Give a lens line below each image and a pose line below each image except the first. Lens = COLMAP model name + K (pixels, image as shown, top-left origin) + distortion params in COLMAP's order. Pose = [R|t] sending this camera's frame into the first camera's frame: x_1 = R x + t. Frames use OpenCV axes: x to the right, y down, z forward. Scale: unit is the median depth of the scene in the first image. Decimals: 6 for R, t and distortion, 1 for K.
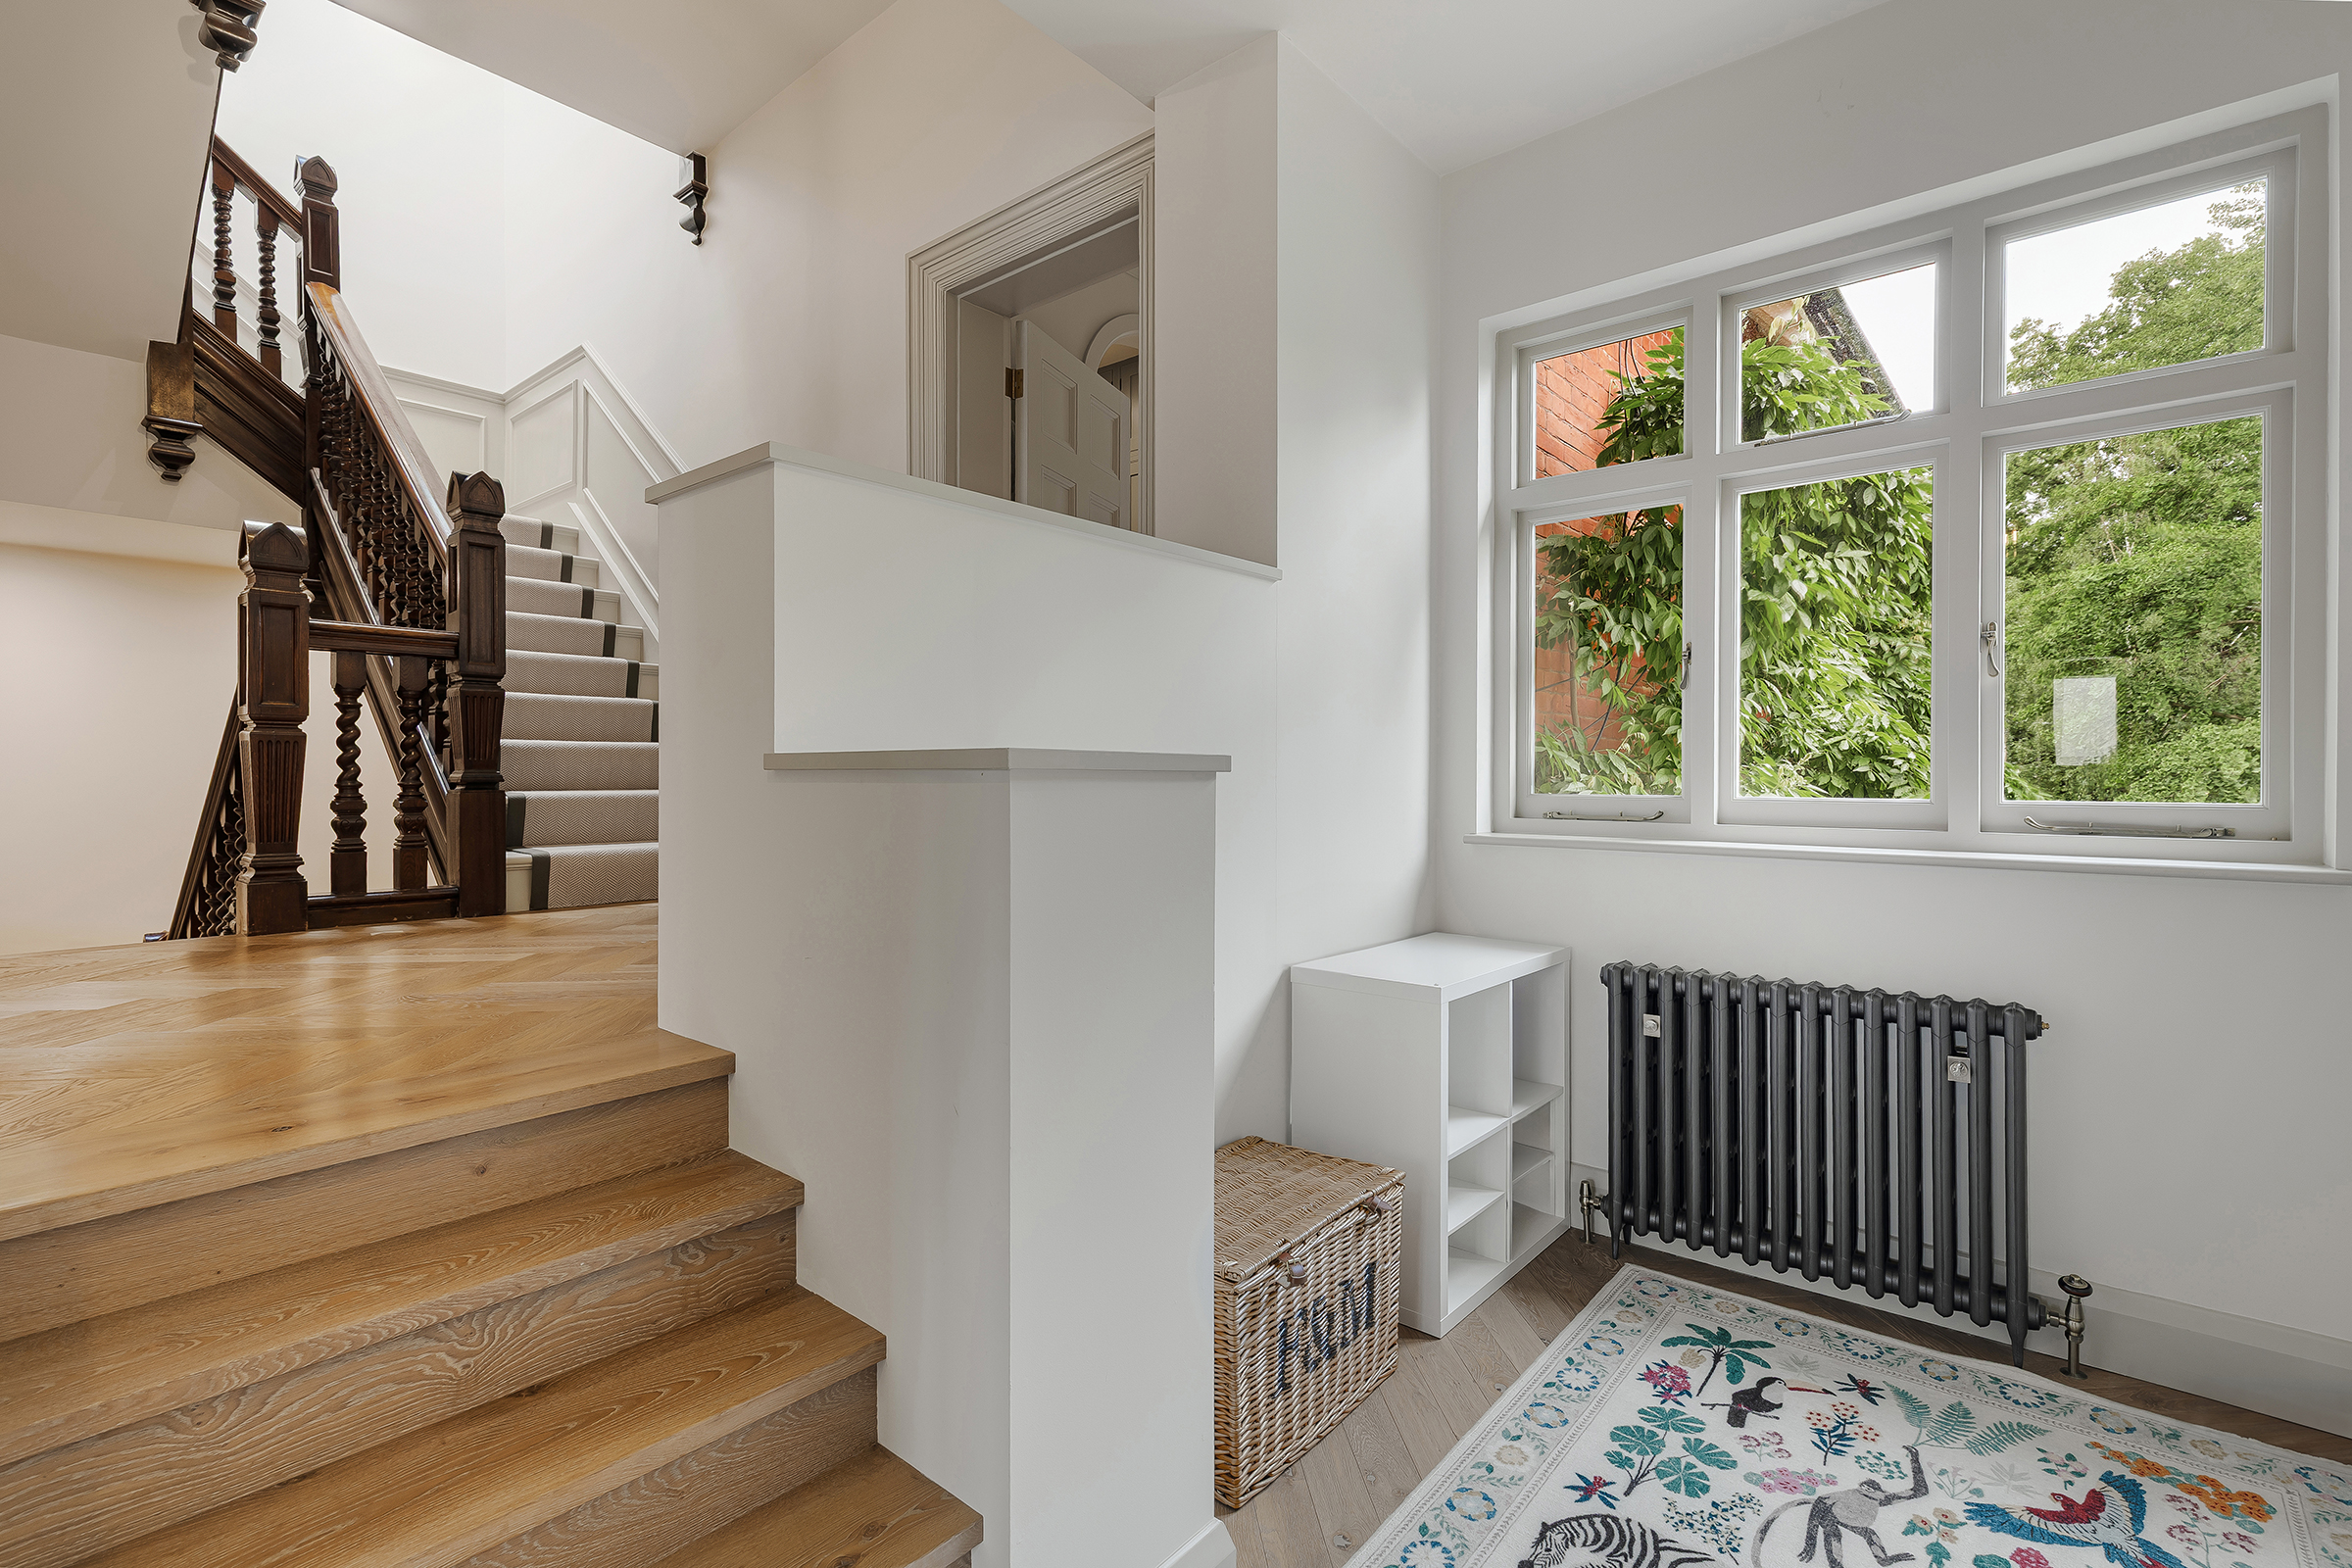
lens RADIAL K [[1086.5, 0, 1152.2], [0, 1086.5, 739.4], [0, 0, 1]] dist [0.016715, -0.001894]
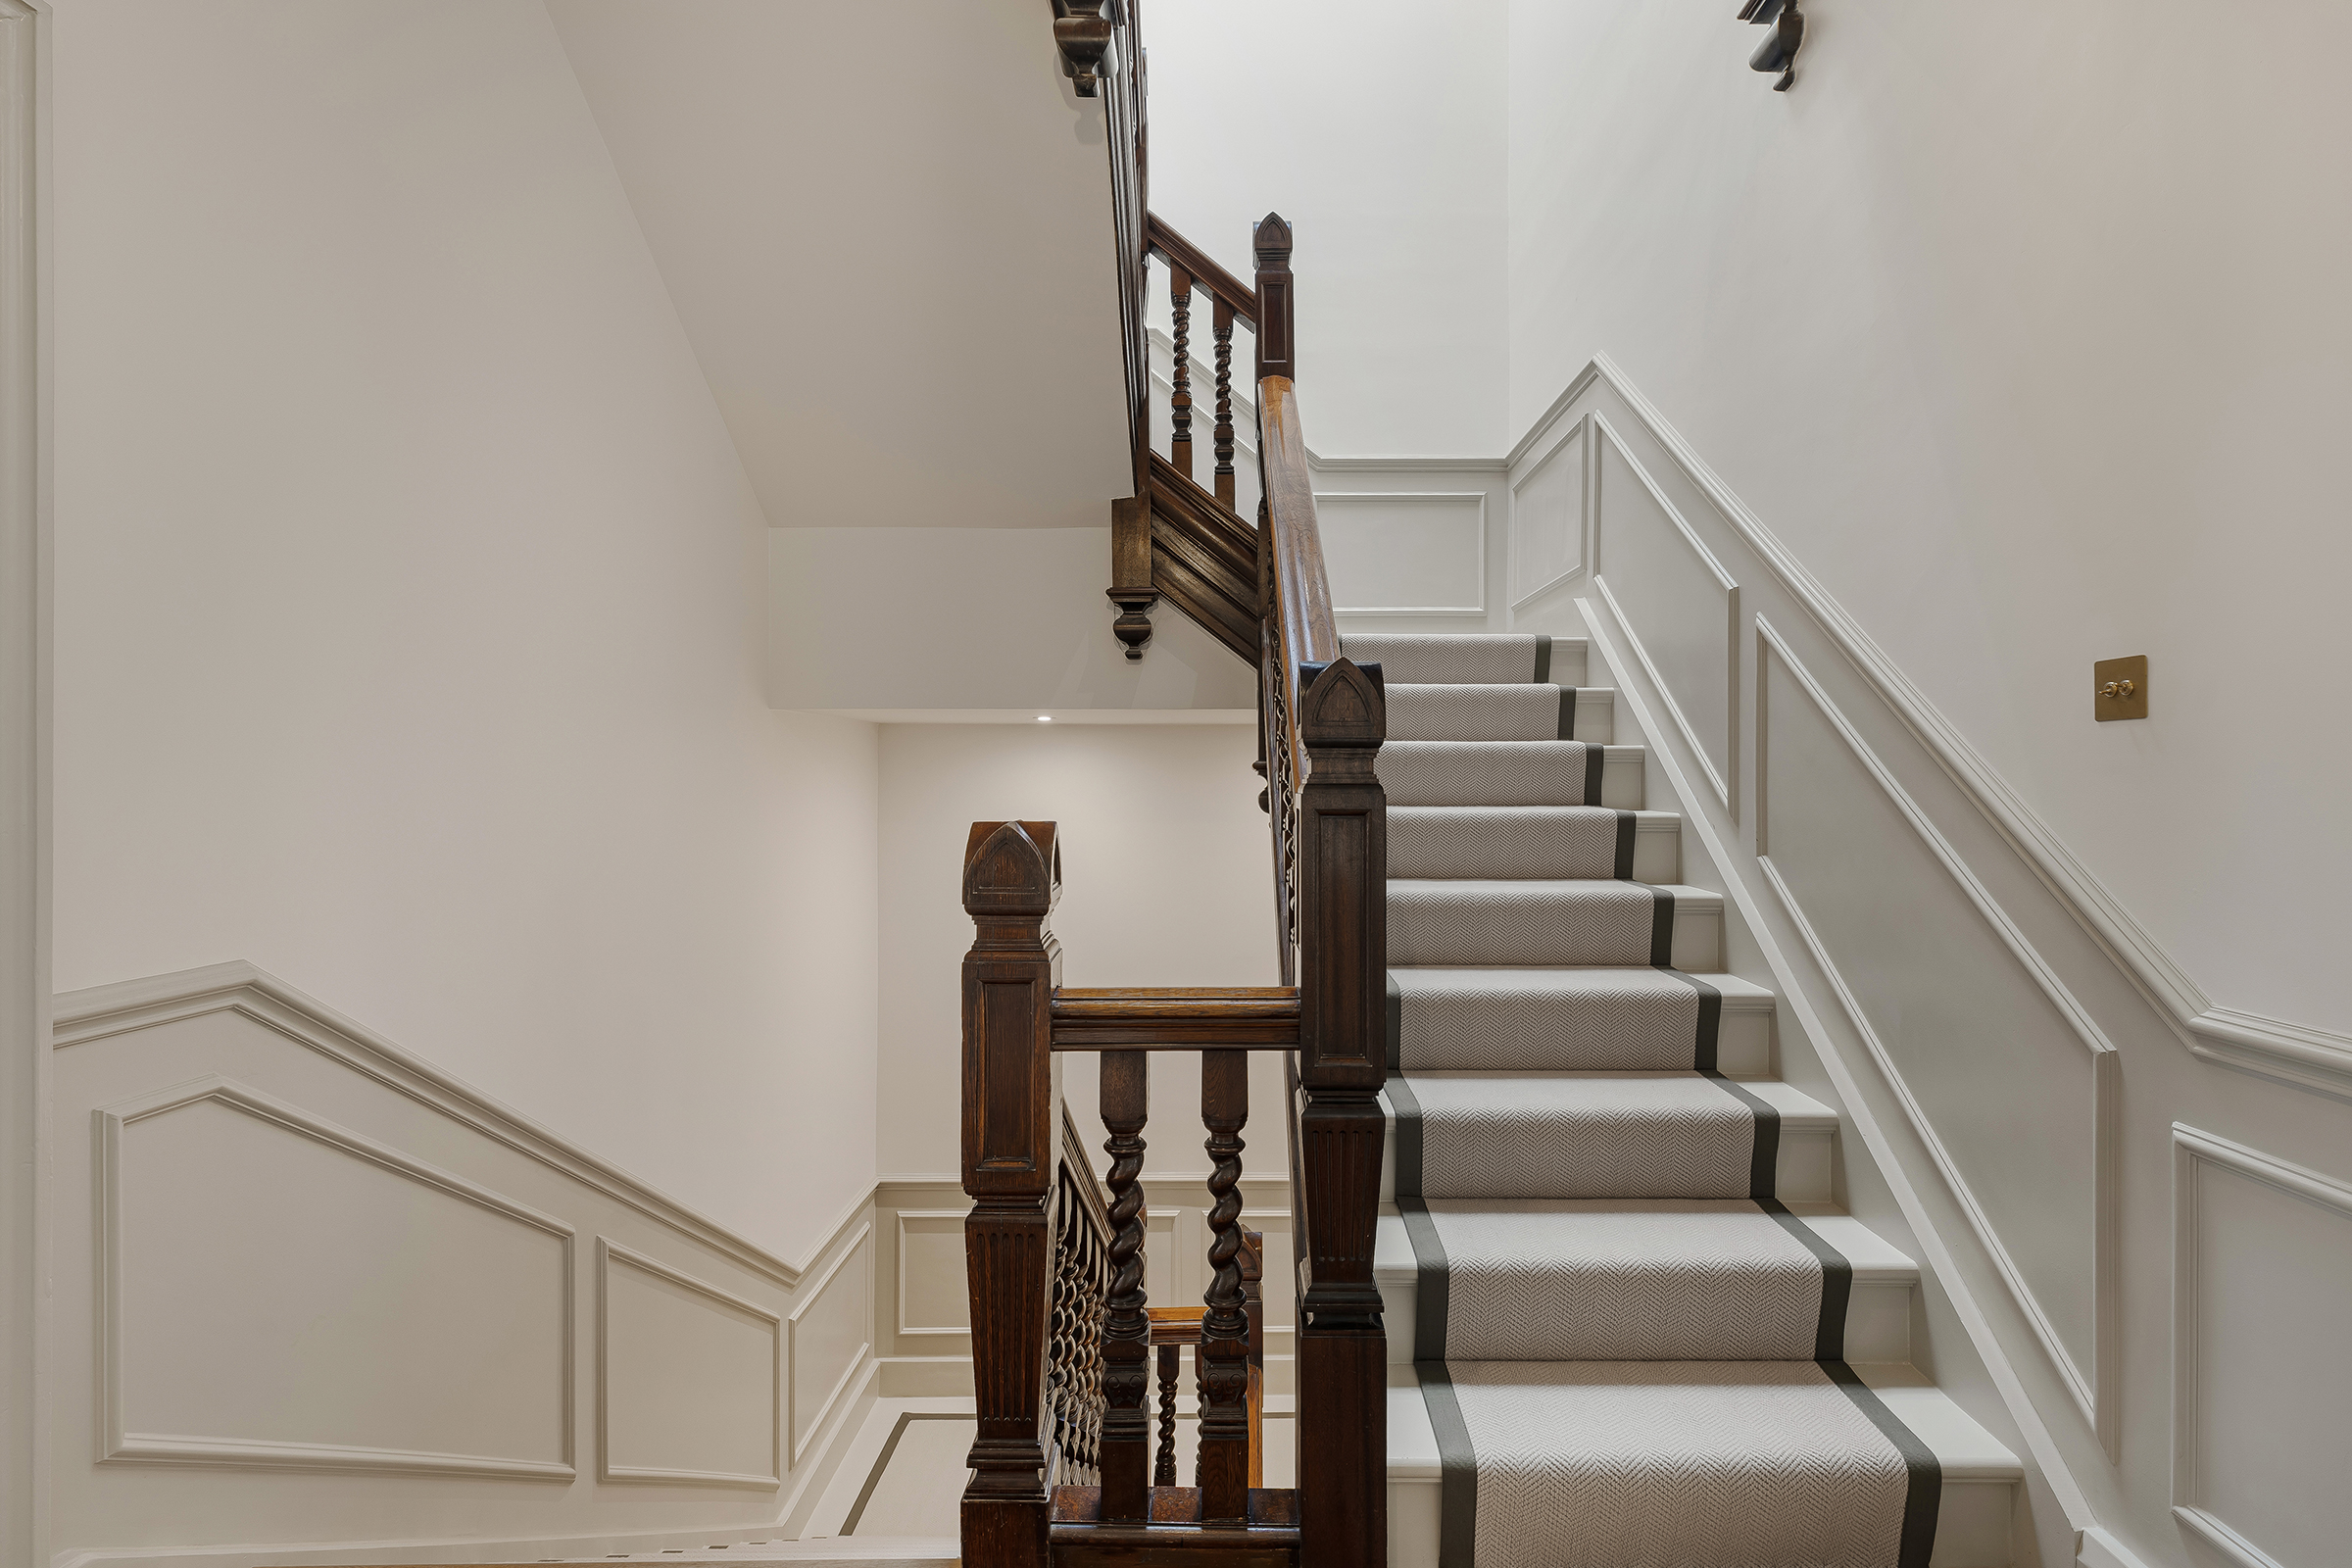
lens RADIAL K [[1086.5, 0, 1197.5], [0, 1086.5, 778.0], [0, 0, 1]] dist [0.016715, -0.001894]
pose [[0.649656, -0.001098, -0.760227, -0.206115], [0.016363, 0.999788, 0.012538, -0.141475], [0.760052, -0.020585, 0.649536, 0.454110]]
